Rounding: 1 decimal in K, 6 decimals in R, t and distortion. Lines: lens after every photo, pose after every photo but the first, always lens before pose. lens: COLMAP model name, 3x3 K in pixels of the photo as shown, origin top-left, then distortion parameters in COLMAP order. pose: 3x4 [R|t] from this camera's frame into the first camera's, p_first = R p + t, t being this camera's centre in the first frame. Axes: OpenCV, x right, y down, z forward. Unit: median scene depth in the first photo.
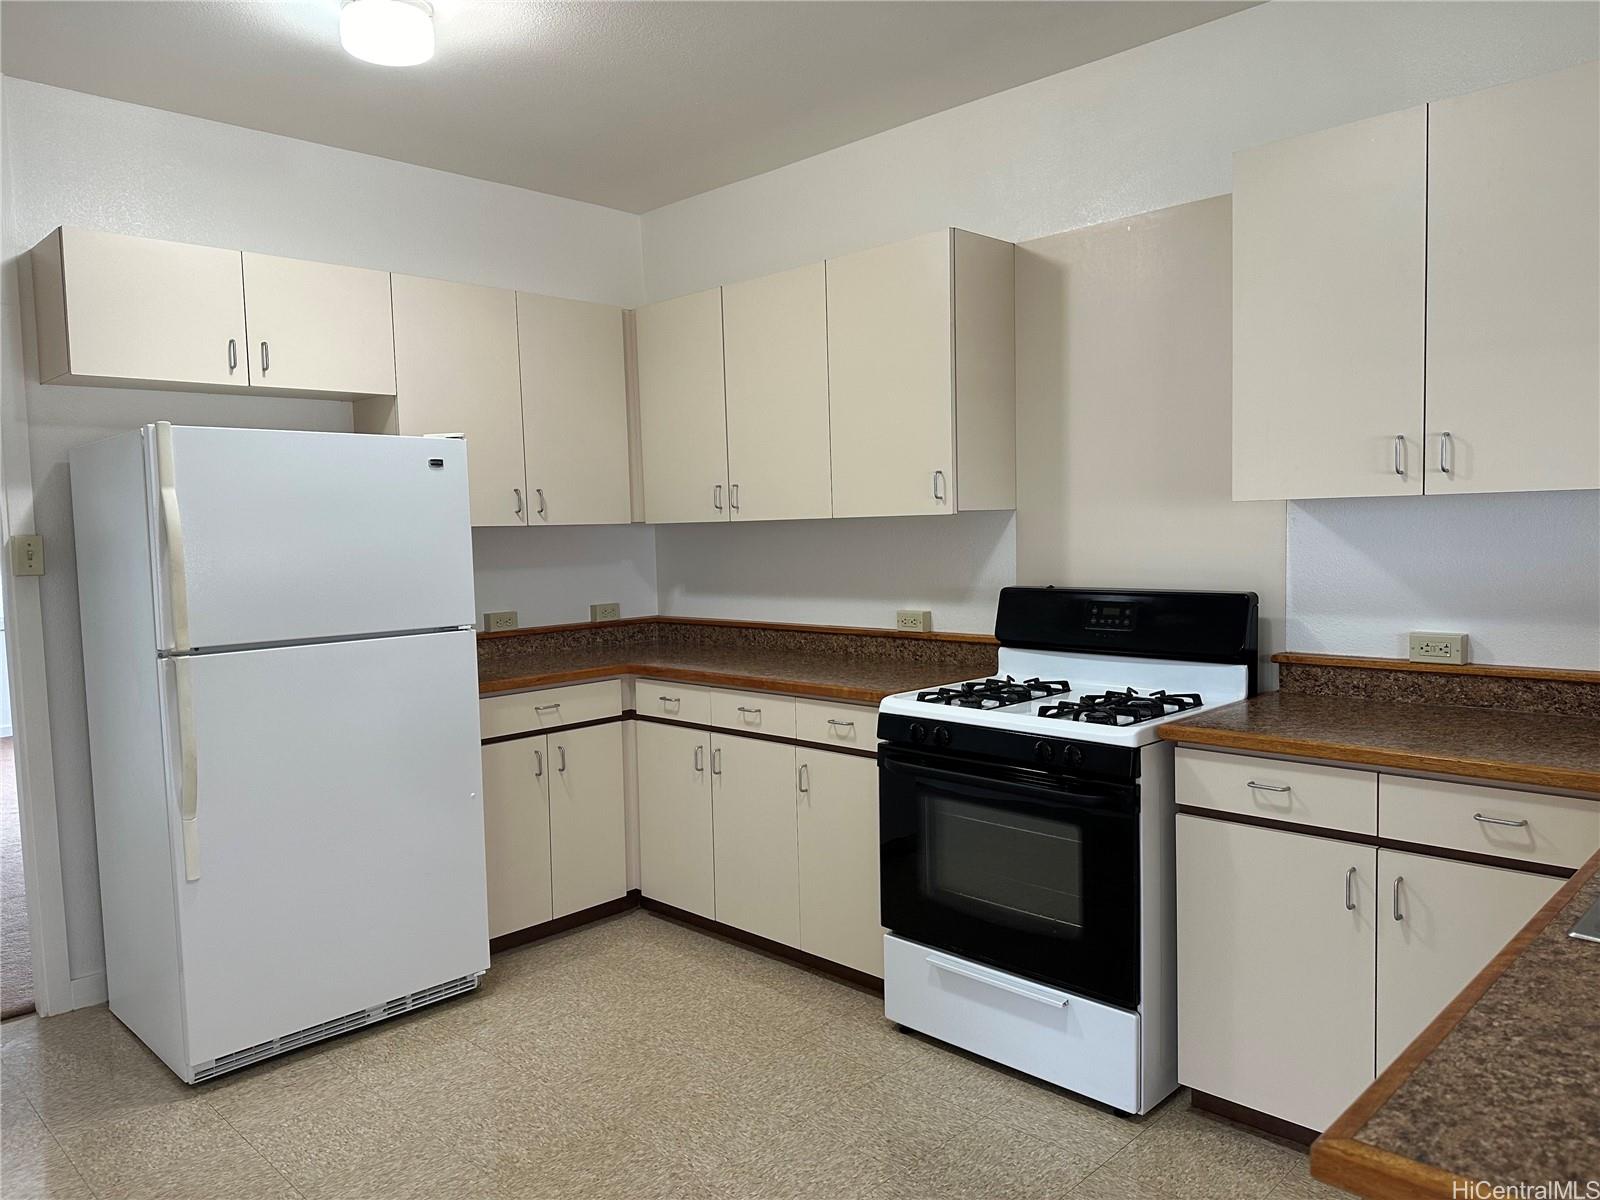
lens RADIAL K [[1119.1, 0, 784.2], [0, 1119.1, 599.6], [0, 0, 1]] dist [0.052178, -0.056802]
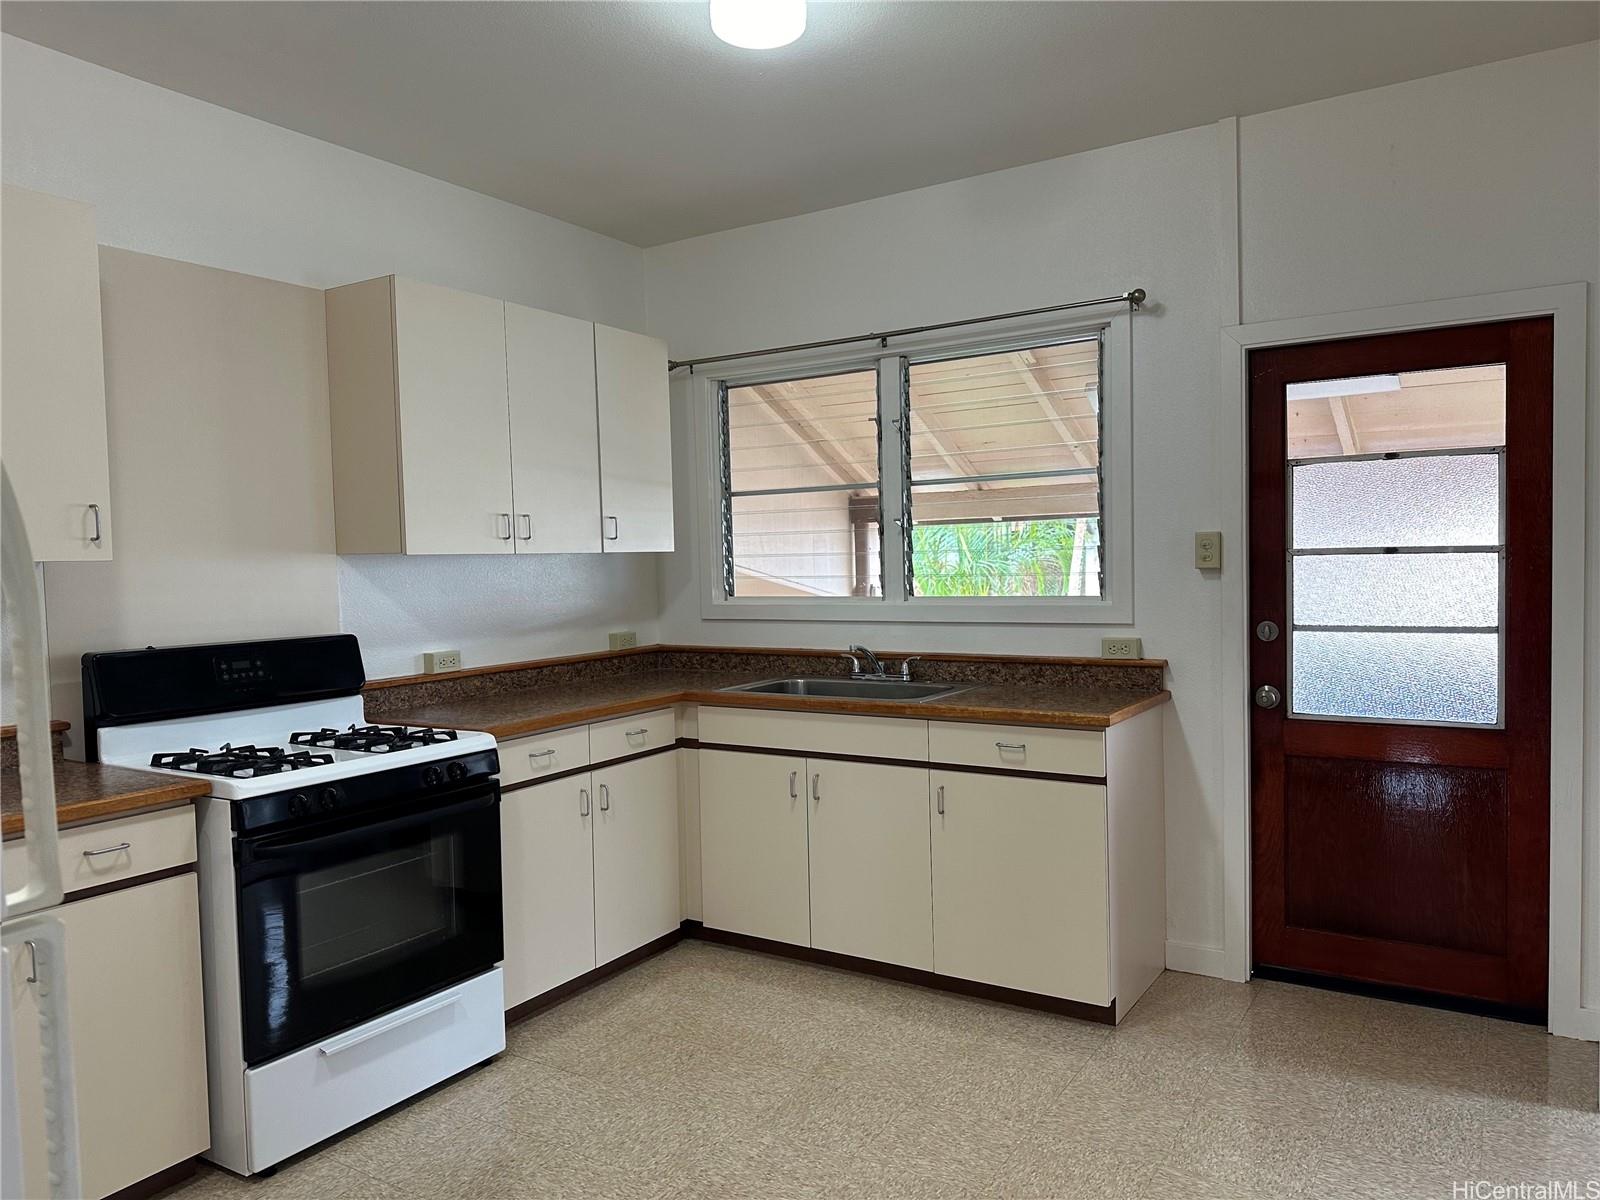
lens RADIAL K [[1119.1, 0, 804.7], [0, 1119.1, 601.2], [0, 0, 1]] dist [0.052178, -0.056802]
pose [[-0.213502, -0.012742, 0.976860, -0.902197], [0.087310, 0.995665, 0.032070, -0.038749], [-0.973033, 0.092137, -0.211464, 0.848057]]
